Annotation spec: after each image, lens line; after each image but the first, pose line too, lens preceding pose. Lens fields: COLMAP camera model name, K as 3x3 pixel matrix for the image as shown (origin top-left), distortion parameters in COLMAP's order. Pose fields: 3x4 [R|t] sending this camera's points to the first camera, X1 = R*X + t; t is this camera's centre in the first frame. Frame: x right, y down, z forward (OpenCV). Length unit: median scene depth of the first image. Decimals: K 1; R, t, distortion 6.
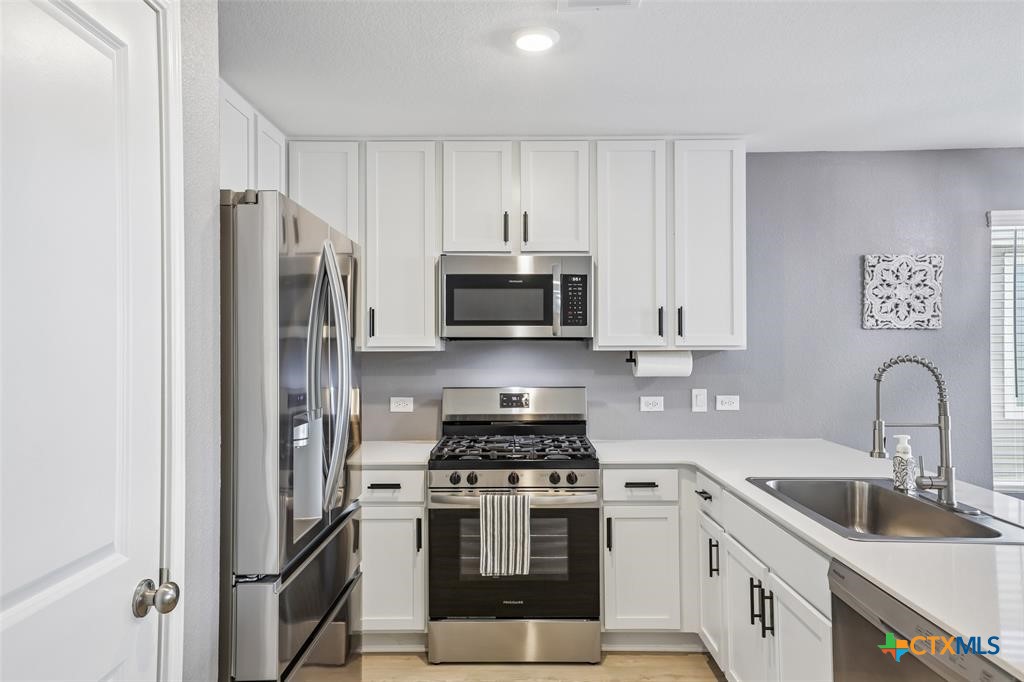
lens RADIAL K [[681.3, 0, 516.5], [0, 681.3, 345.2], [0, 0, 1]] dist [-0.000258, 0.077481]
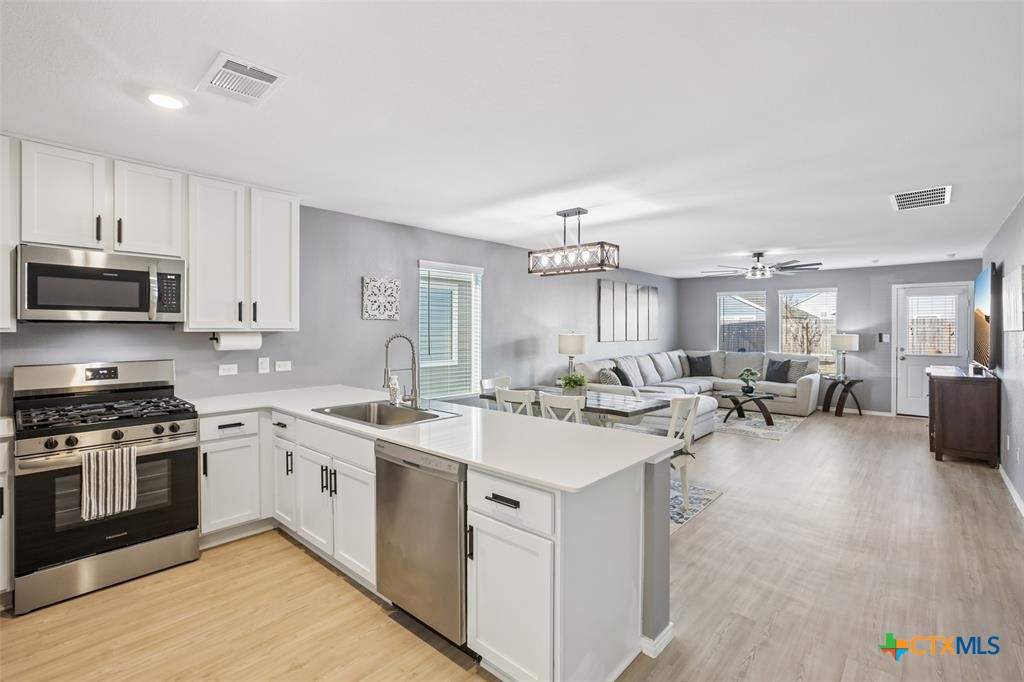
lens RADIAL K [[468.7, 0, 509.3], [0, 468.7, 330.9], [0, 0, 1]] dist [-0.033857, 0.019713]
pose [[0.672908, 0.000640, 0.739726, -0.132519], [-0.004455, 0.999985, 0.003188, 0.000671], [-0.739713, -0.005440, 0.672901, -0.078268]]
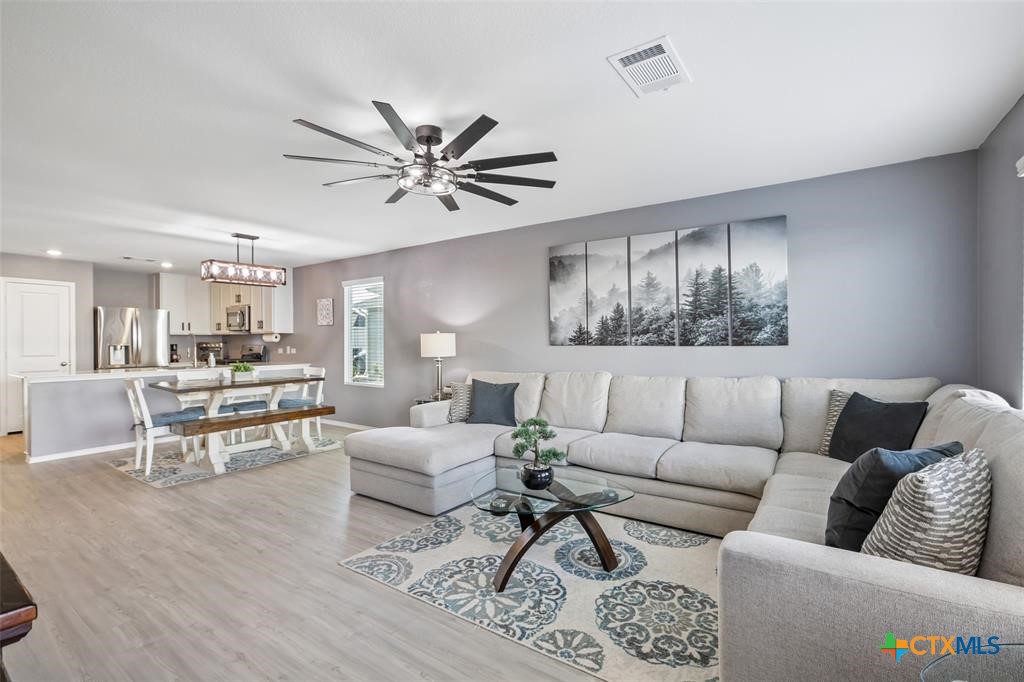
lens RADIAL K [[467.4, 0, 516.0], [0, 467.4, 339.4], [0, 0, 1]] dist [-0.019359, 0.000062]
pose [[0.818084, -0.002162, -0.575094, 2.577854], [0.003522, 0.999993, 0.001250, 0.039119], [0.575088, -0.003048, 0.818086, -0.128164]]
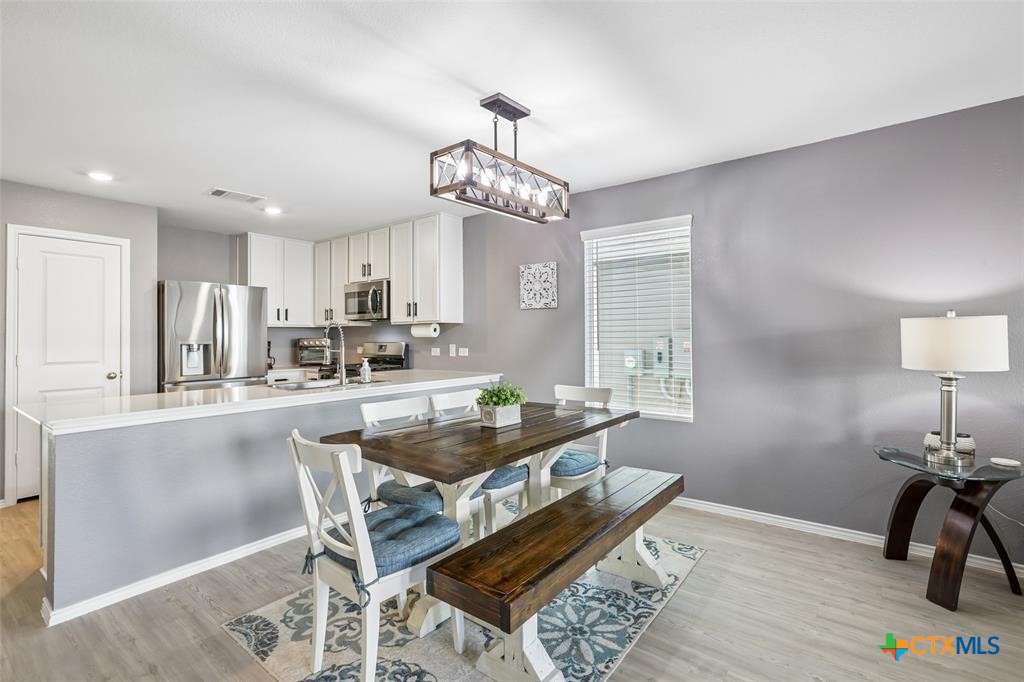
lens RADIAL K [[471.4, 0, 513.4], [0, 471.4, 328.6], [0, 0, 1]] dist [-0.041320, 0.000509]
pose [[0.791952, -0.012531, -0.610455, 1.349689], [0.006375, 0.999905, -0.012255, 0.042653], [0.610550, 0.005814, 0.791956, 0.074205]]
